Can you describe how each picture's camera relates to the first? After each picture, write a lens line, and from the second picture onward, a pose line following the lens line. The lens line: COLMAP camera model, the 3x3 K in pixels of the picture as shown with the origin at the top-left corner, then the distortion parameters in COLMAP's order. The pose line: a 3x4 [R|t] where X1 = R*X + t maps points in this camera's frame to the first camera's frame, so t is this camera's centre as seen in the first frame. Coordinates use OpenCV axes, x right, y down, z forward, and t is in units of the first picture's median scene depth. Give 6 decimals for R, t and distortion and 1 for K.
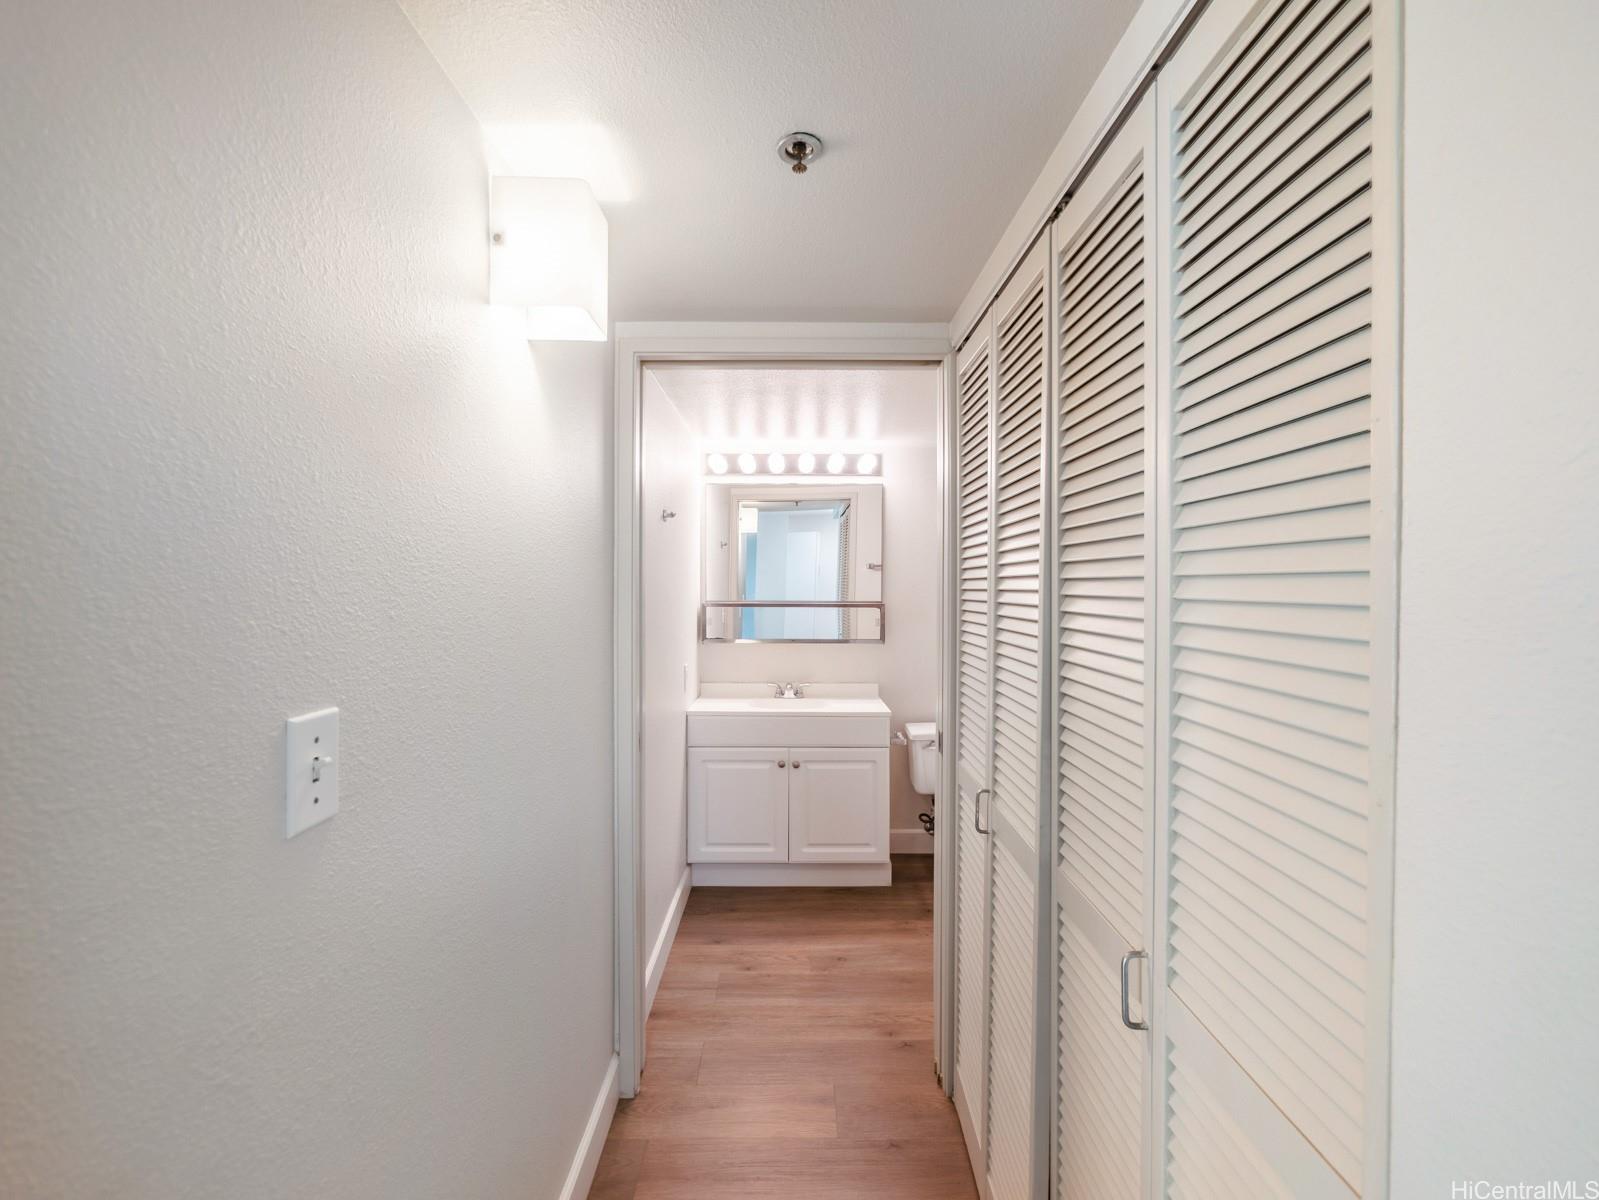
lens RADIAL K [[664.3, 0, 796.2], [0, 664.3, 587.6], [0, 0, 1]] dist [-0.006516, 0.000689]
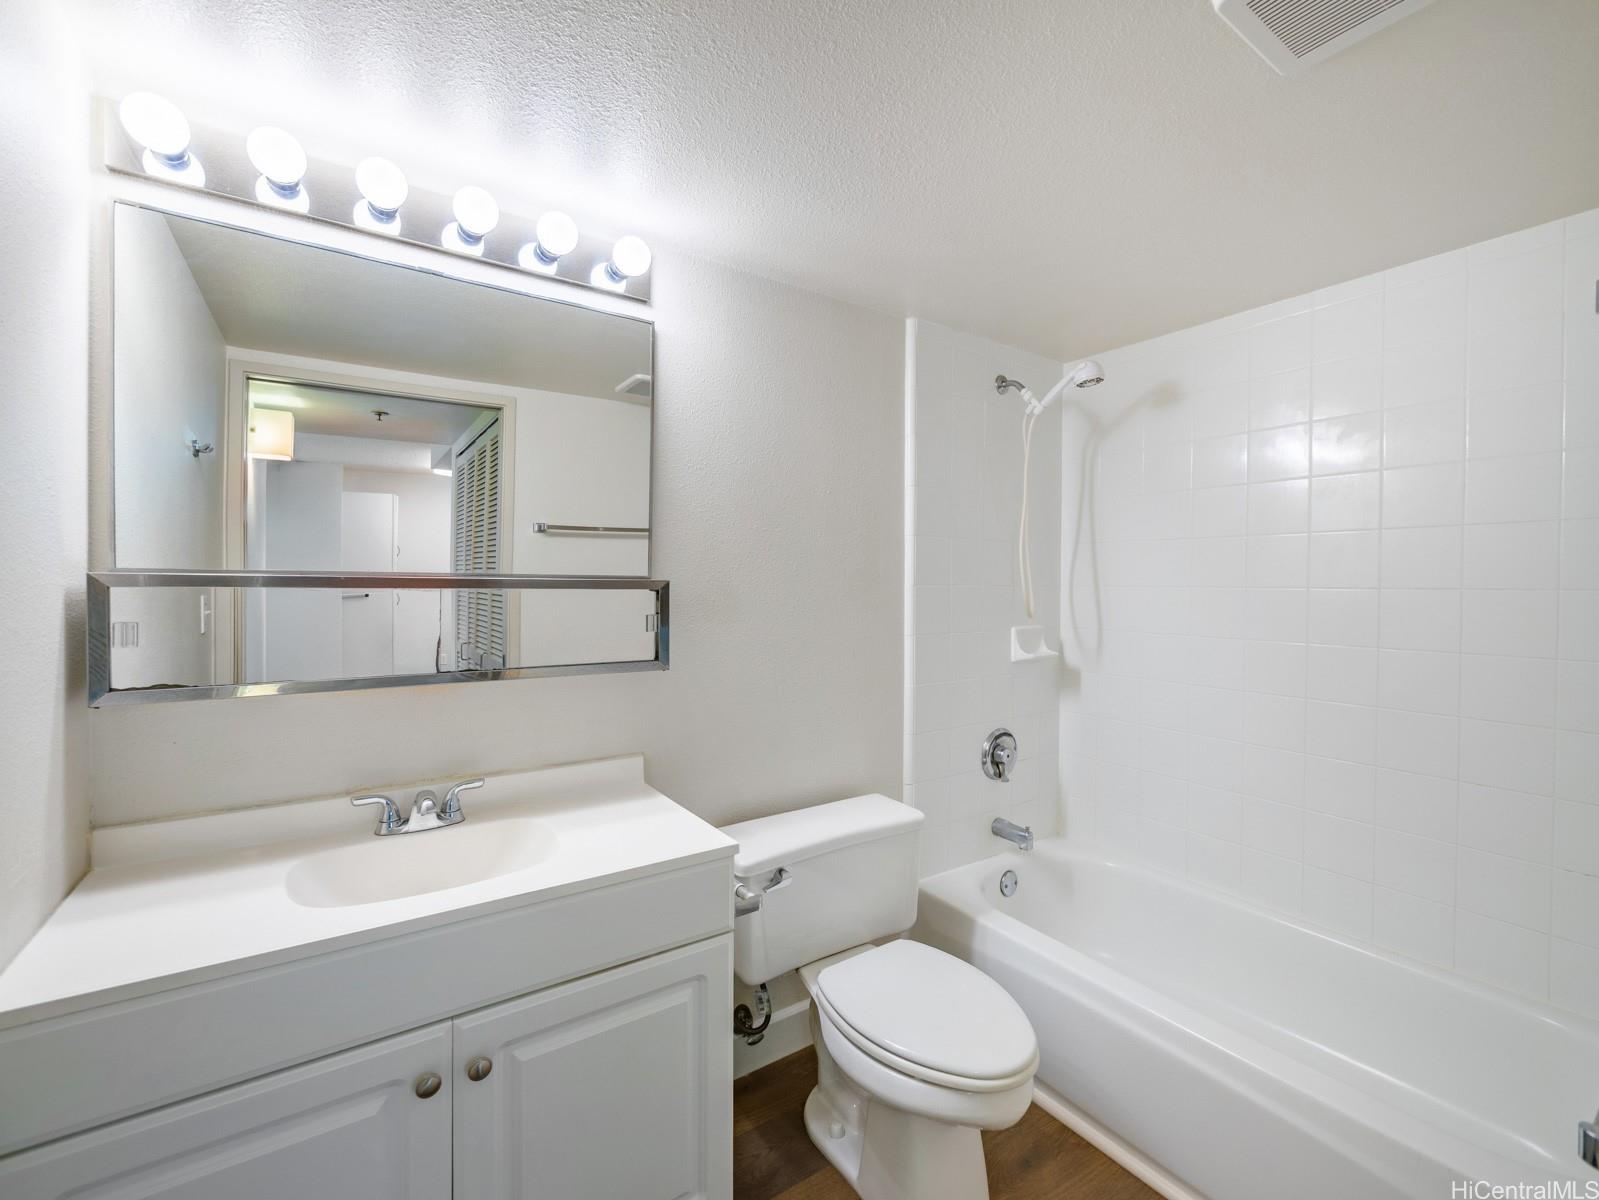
lens RADIAL K [[664.3, 0, 796.2], [0, 664.3, 587.6], [0, 0, 1]] dist [-0.006516, 0.000689]
pose [[0.821826, 0.002019, 0.569735, -0.050290], [-0.001970, 0.999998, -0.000703, 0.029555], [-0.569736, -0.000544, 0.821828, 0.573435]]
